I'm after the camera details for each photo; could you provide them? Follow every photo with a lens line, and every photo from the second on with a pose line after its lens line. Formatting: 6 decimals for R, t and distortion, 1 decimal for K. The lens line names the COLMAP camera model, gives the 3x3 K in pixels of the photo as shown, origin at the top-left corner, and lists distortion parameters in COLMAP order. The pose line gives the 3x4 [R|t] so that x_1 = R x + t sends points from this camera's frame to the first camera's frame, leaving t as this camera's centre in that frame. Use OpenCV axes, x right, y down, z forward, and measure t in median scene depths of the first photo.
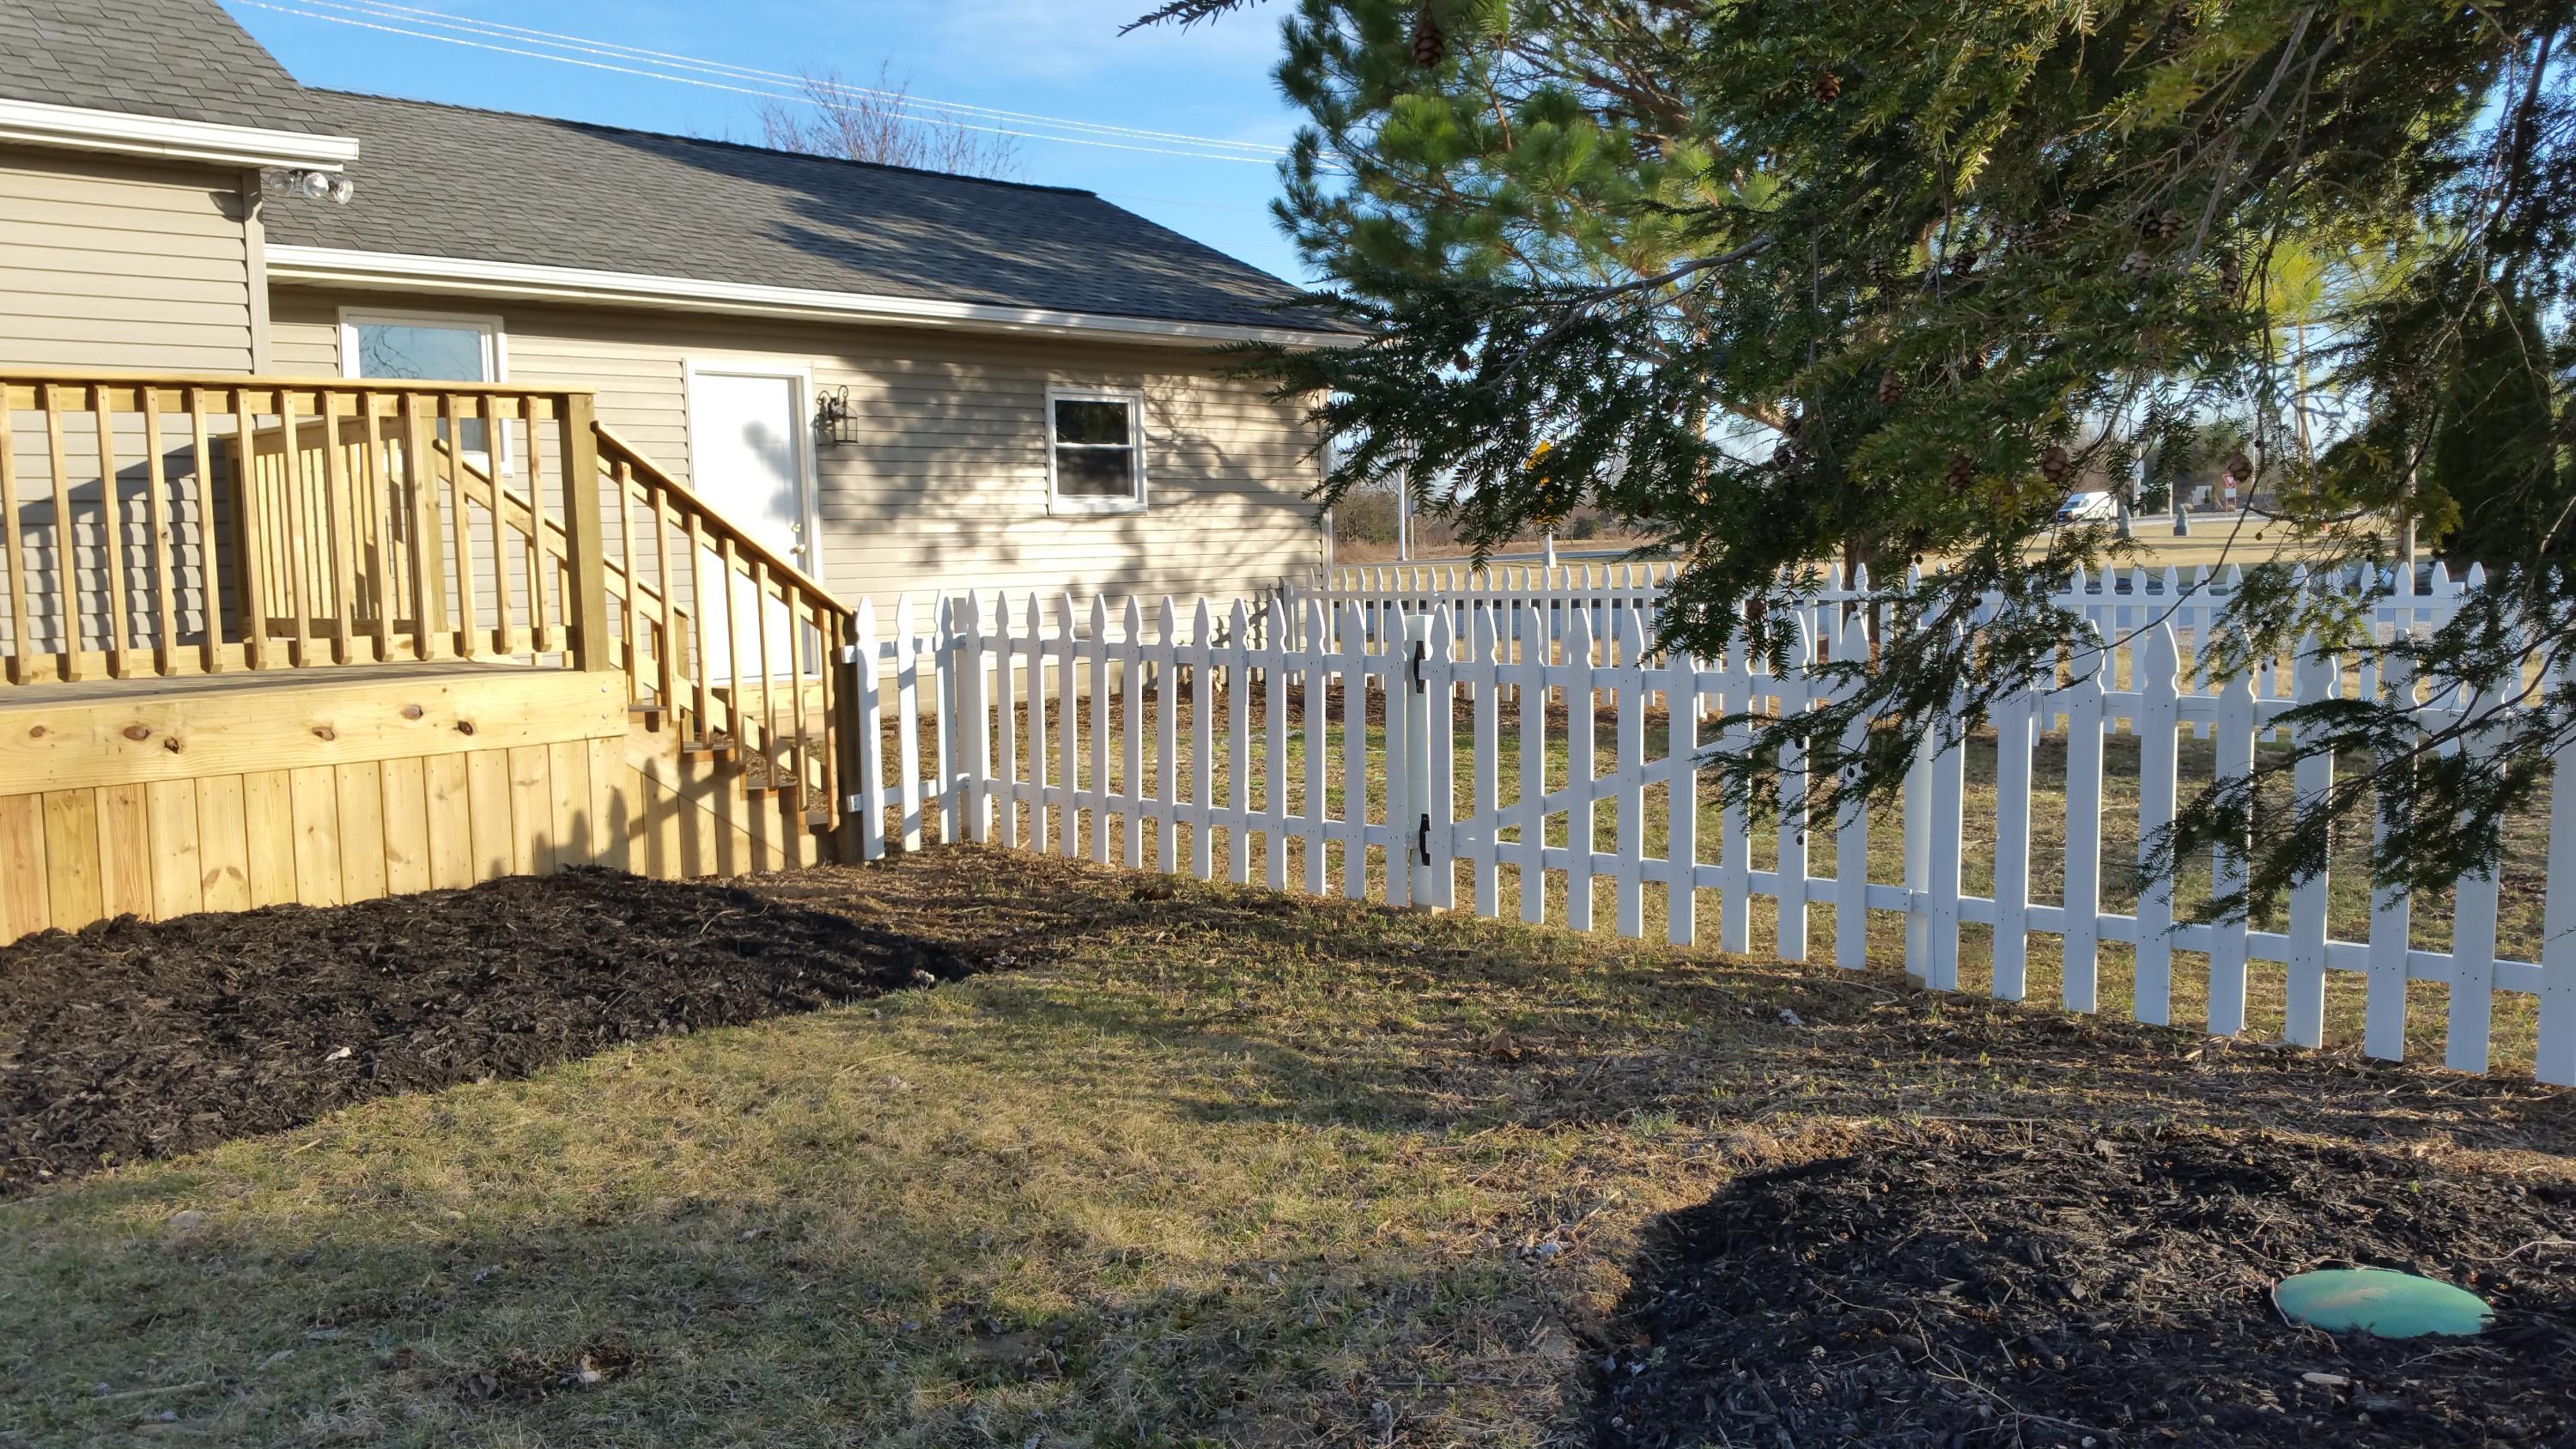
lens RADIAL K [[2177.9, 0, 1297.6], [0, 2177.9, 741.8], [0, 0, 1]] dist [0.042875, -0.030544]
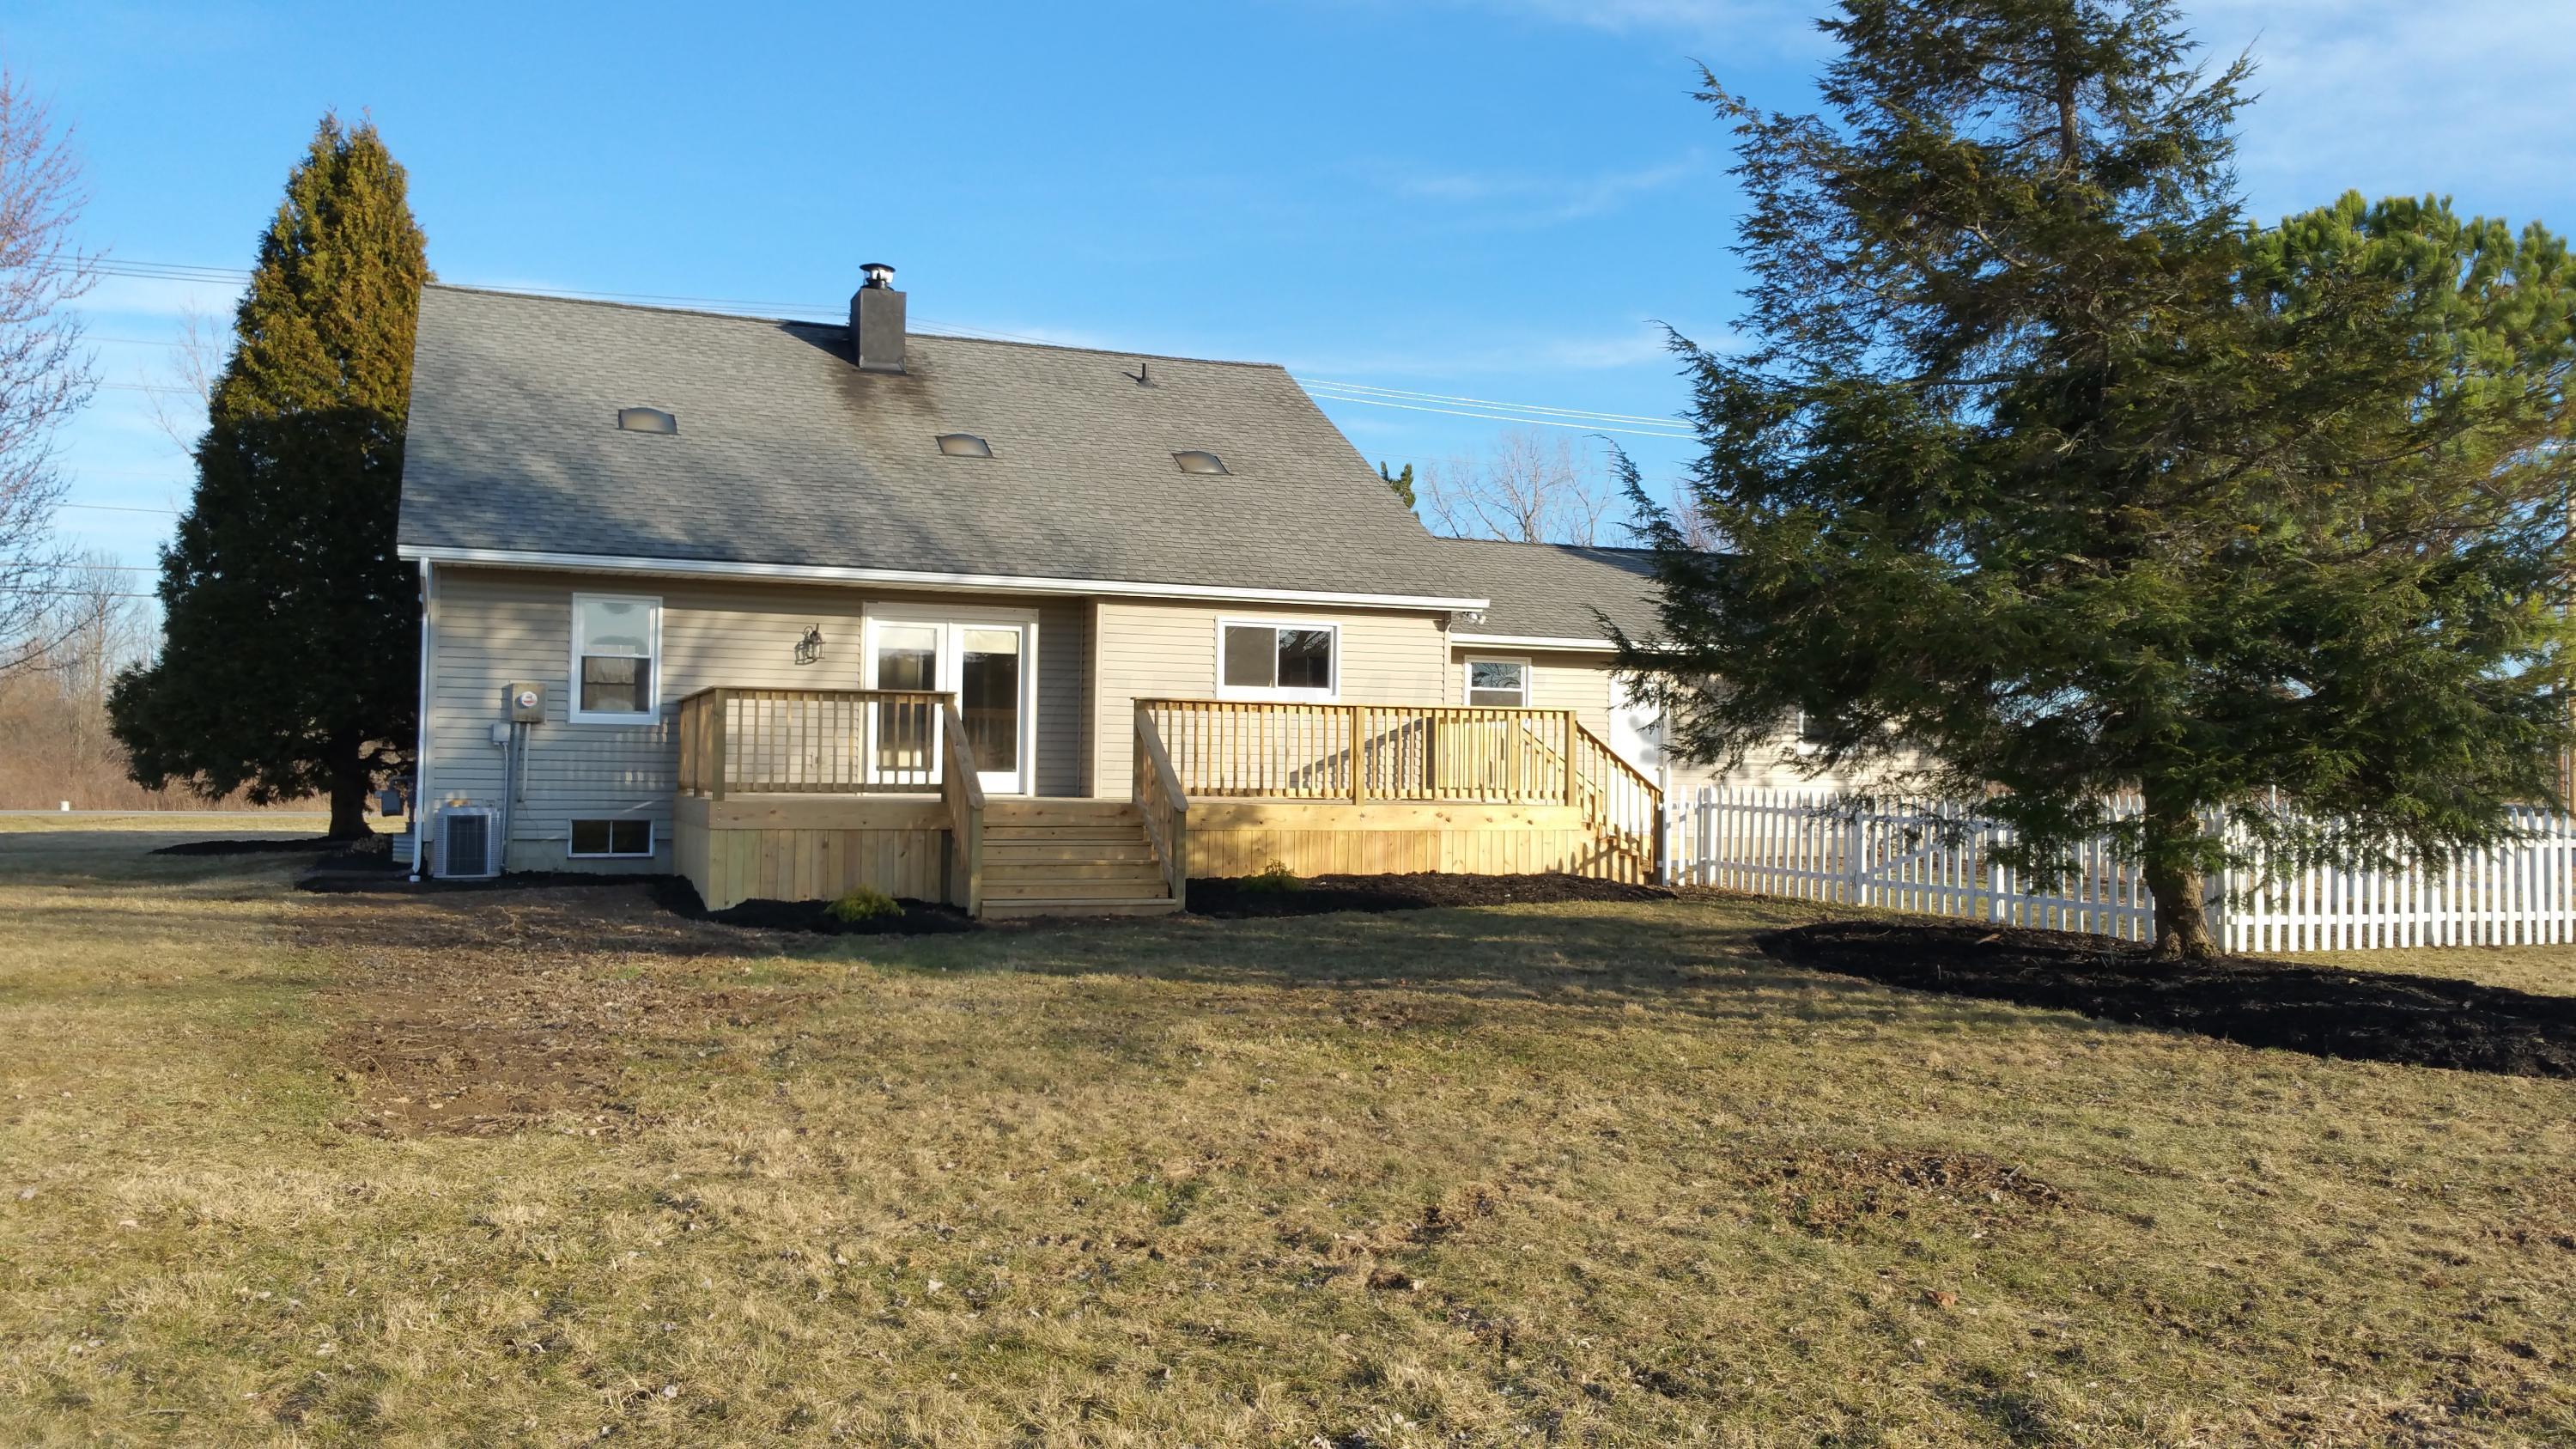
lens RADIAL K [[2177.9, 0, 1313.2], [0, 2177.9, 748.0], [0, 0, 1]] dist [0.042875, -0.030544]
pose [[0.919658, 0.039096, -0.390769, 0.467740], [-0.077927, 0.993413, -0.084008, 0.152547], [0.384910, 0.107710, 0.916647, -1.707732]]
